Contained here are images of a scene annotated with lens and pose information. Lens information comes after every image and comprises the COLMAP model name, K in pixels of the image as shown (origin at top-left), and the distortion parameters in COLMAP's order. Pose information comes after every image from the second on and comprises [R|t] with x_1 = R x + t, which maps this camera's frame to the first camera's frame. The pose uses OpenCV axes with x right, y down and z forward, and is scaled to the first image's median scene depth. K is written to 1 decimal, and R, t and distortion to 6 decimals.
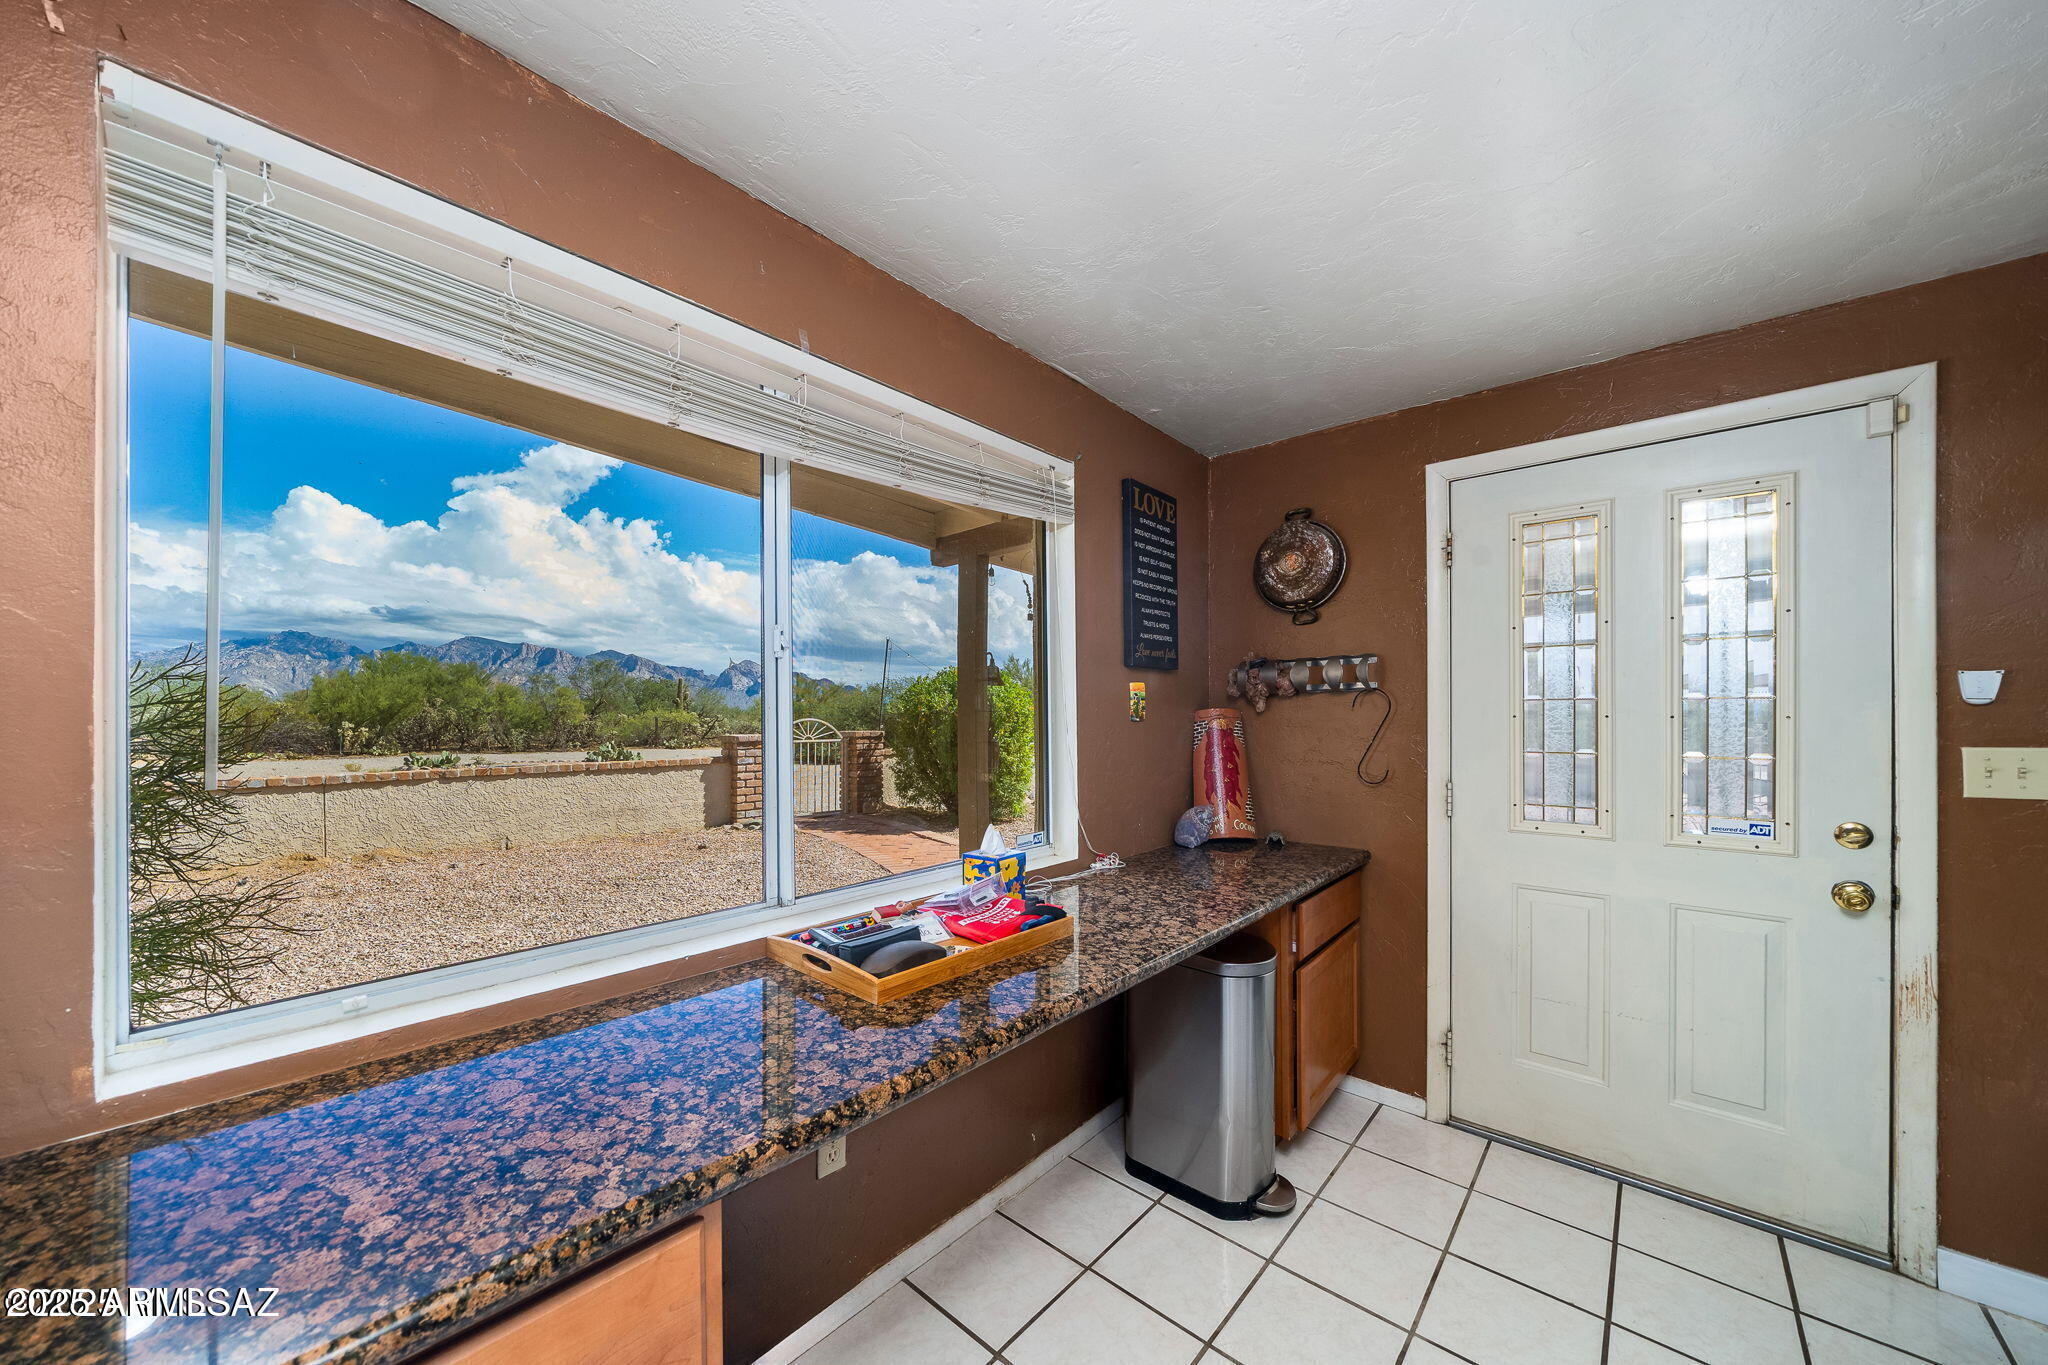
lens RADIAL K [[715.4, 0, 1019.5], [0, 715.4, 716.2], [0, 0, 1]] dist [-0.000135, -0.000006]
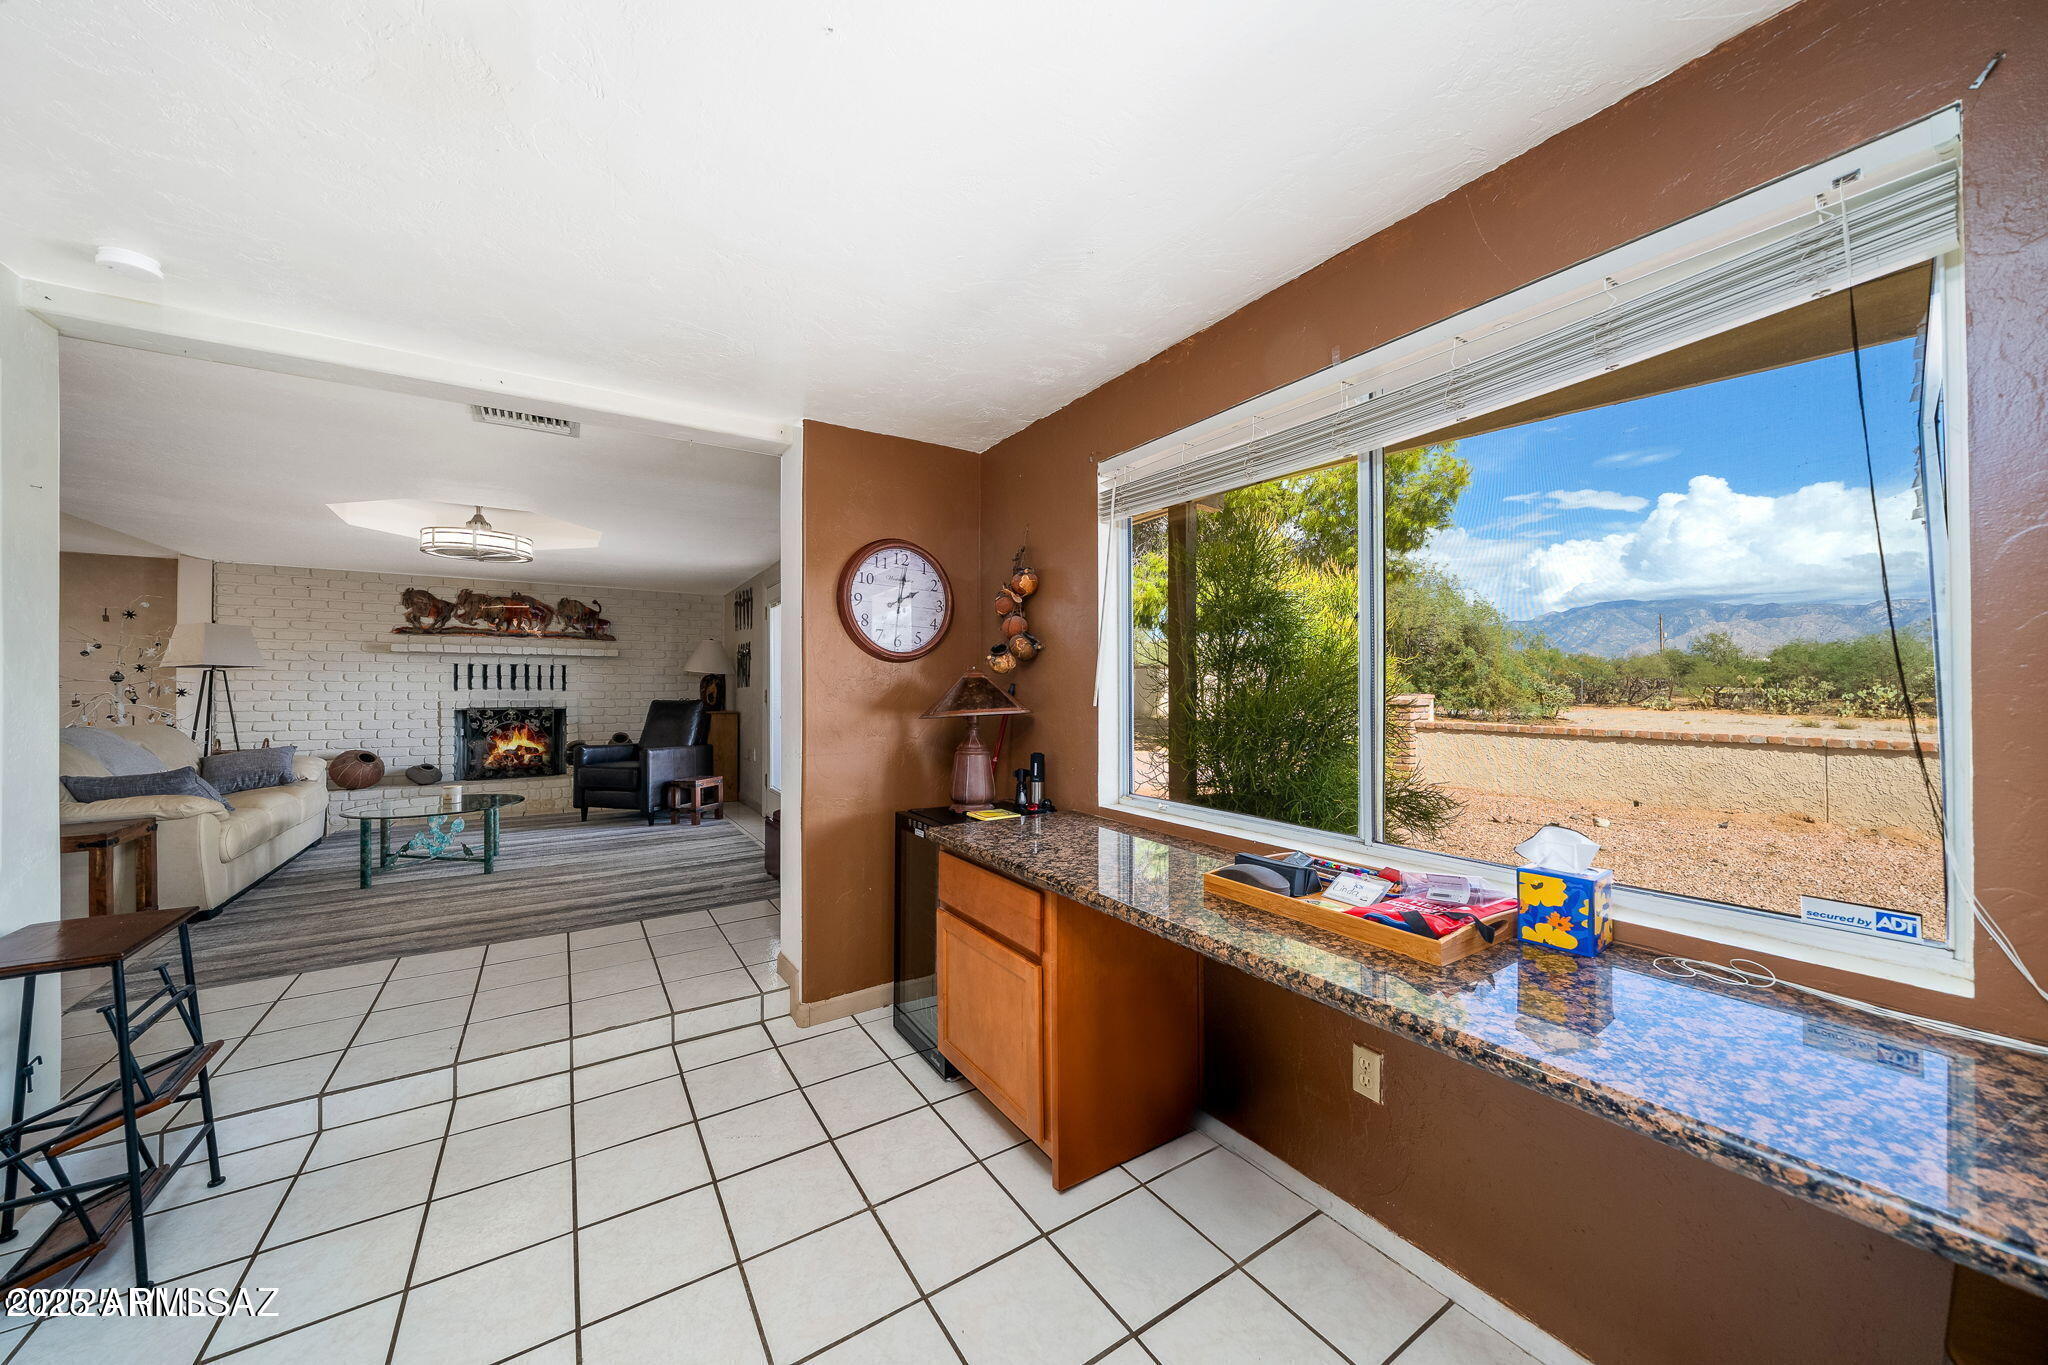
lens RADIAL K [[722.6, 0, 1026.8], [0, 722.6, 672.8], [0, 0, 1]] dist [-0.002283, -0.000255]
pose [[-0.259680, -0.009811, -0.965645, 0.259634], [0.005009, 0.999921, -0.011507, 0.001070], [0.965682, -0.007825, -0.259610, 0.220454]]
